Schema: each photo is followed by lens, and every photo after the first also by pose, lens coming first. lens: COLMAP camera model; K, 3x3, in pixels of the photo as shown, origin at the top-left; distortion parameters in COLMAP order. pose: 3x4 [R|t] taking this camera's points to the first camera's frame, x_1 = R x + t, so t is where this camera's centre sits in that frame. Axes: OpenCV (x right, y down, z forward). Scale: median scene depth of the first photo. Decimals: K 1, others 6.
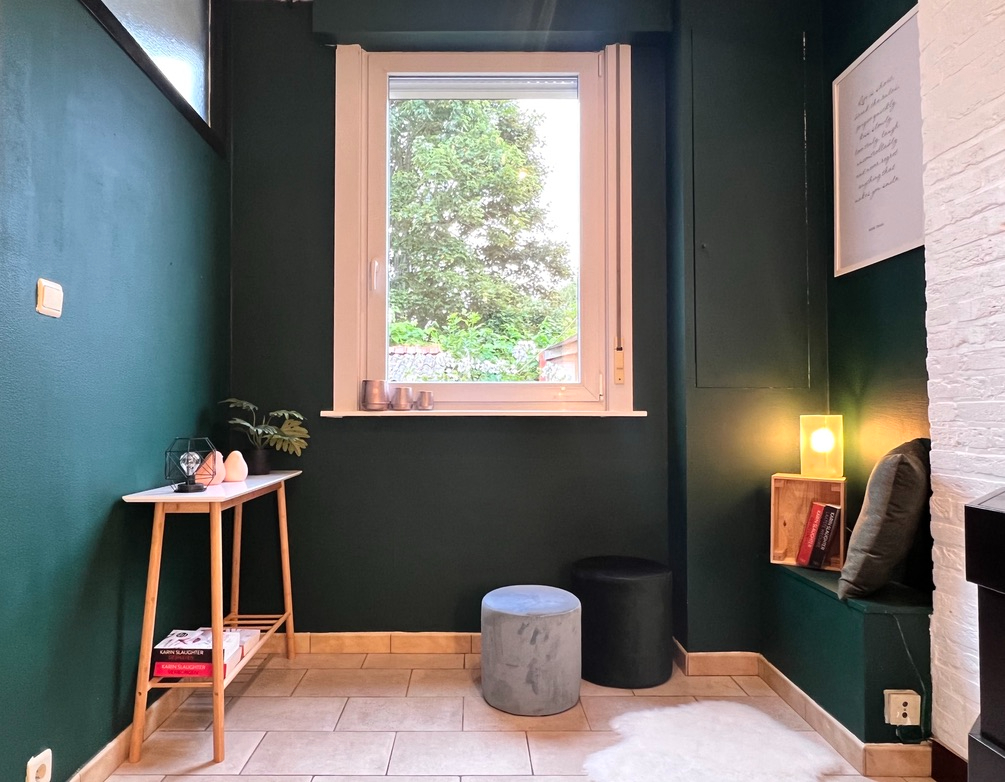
lens RADIAL K [[678.5, 0, 476.1], [0, 678.5, 392.5], [0, 0, 1]] dist [-0.002698, 0.001156]
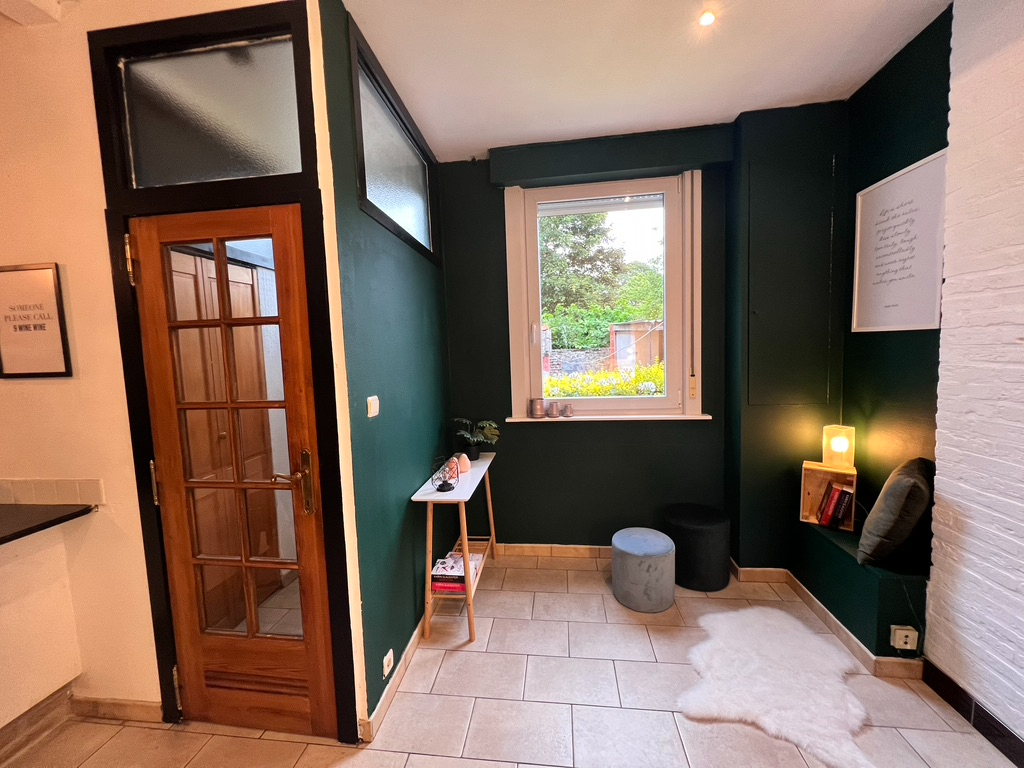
lens RADIAL K [[407.2, 0, 509.4], [0, 407.2, 381.6], [0, 0, 1]] dist [-0.000939, 0.000153]
pose [[0.991284, -0.027057, -0.128936, -0.105603], [0.040964, 0.993473, 0.106461, -0.204497], [0.125214, -0.110815, 0.985922, 0.025453]]
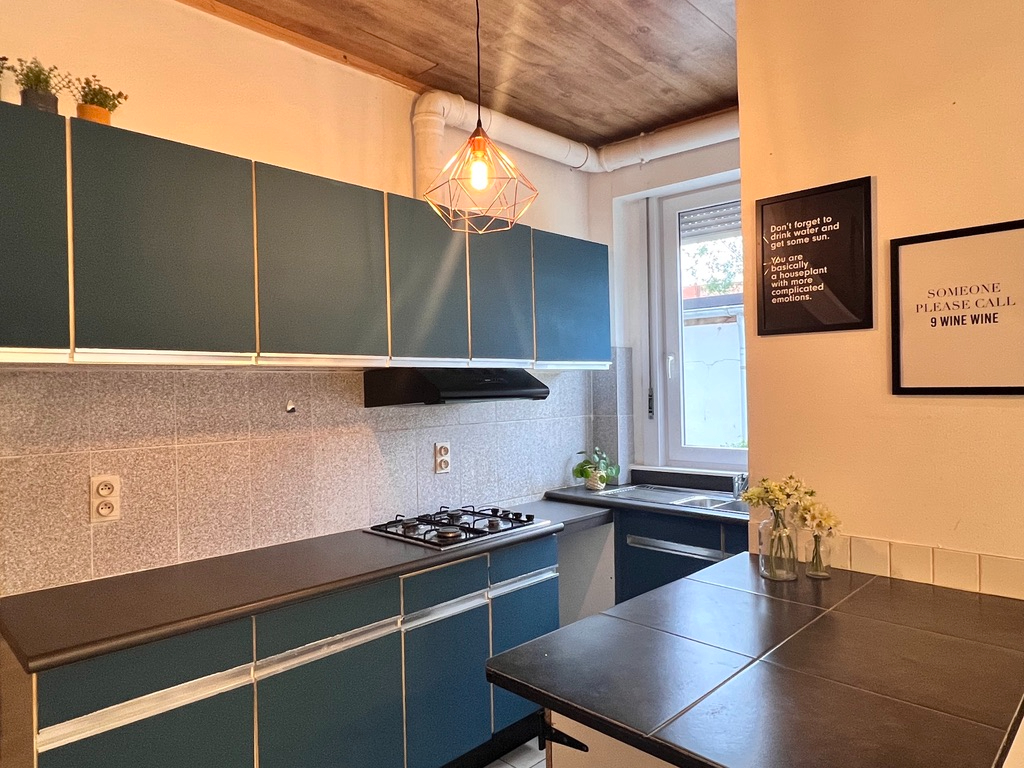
lens RADIAL K [[651.1, 0, 504.7], [0, 651.1, 386.9], [0, 0, 1]] dist [0.002021, 0.000632]
pose [[0.695651, -0.013829, -0.718247, -0.820566], [0.037264, 0.999163, 0.016854, -0.210918], [0.717413, -0.038489, 0.695585, -0.279127]]
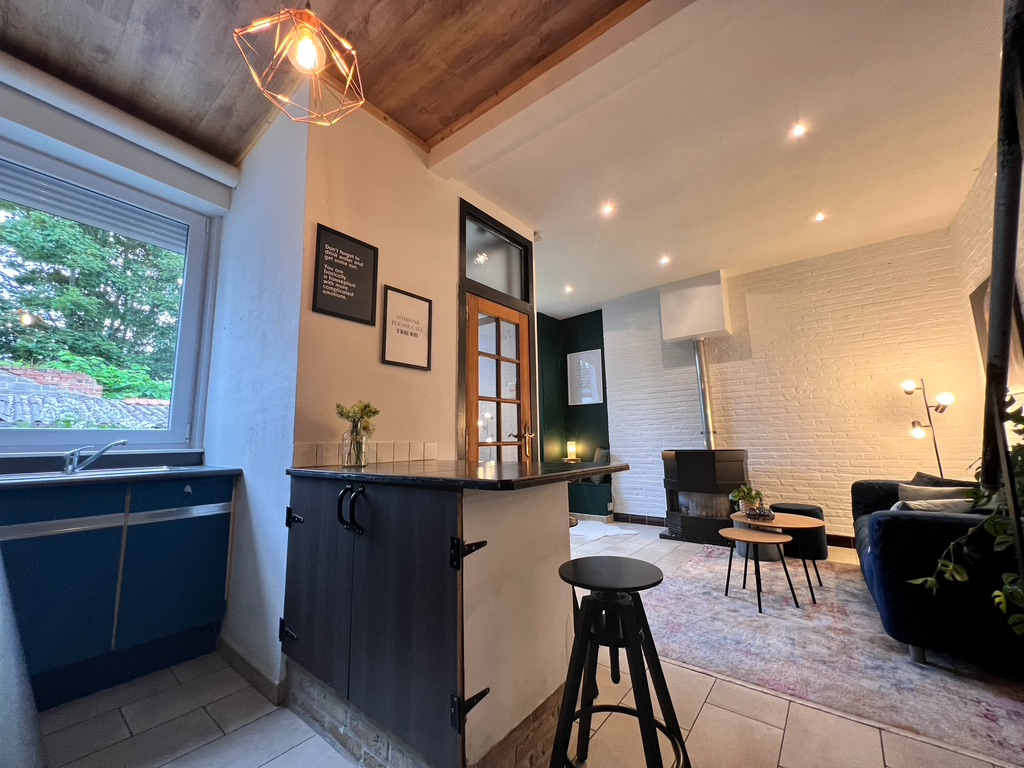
lens RADIAL K [[407.2, 0, 509.4], [0, 407.2, 381.6], [0, 0, 1]] dist [-0.000939, 0.000153]
pose [[0.629597, 0.099005, 0.770588, -1.582504], [-0.001674, 0.992018, -0.126086, -0.014126], [-0.776920, 0.078093, 0.624737, -0.193505]]
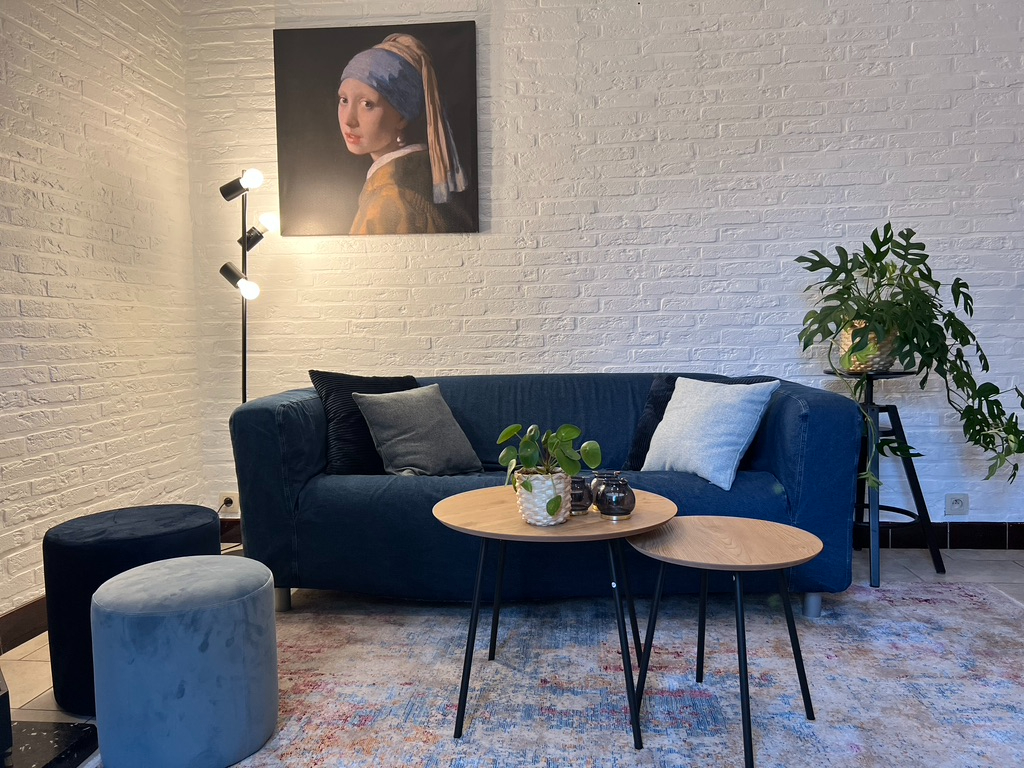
lens RADIAL K [[777.1, 0, 512.0], [0, 777.1, 384.0], [0, 0, 1]] dist [0.056365, -0.061563]
pose [[-0.994511, 0.012479, 0.103883, -0.152564], [0.015919, 0.999350, 0.032351, 0.092742], [-0.103411, 0.033827, -0.994063, 0.740475]]
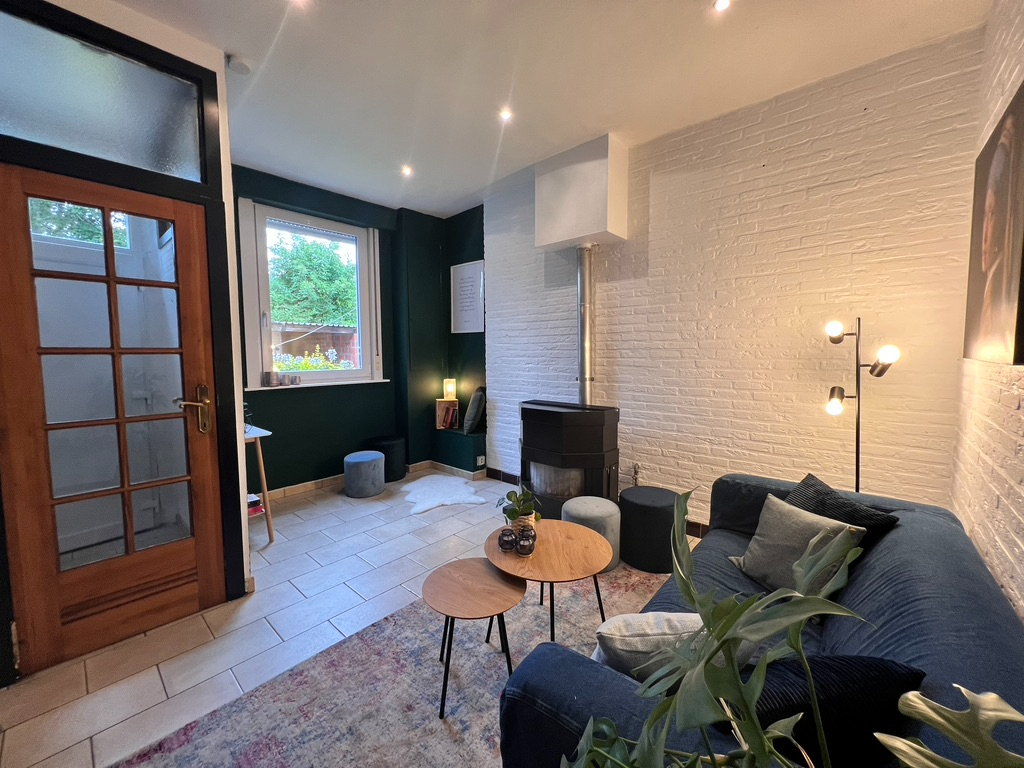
lens RADIAL K [[407.2, 0, 509.4], [0, 407.2, 381.6], [0, 0, 1]] dist [-0.000939, 0.000153]
pose [[0.671117, -0.060267, 0.738898, -0.707858], [-0.014299, 0.995452, 0.094180, -0.140997], [-0.741214, -0.073771, 0.667203, -0.454485]]
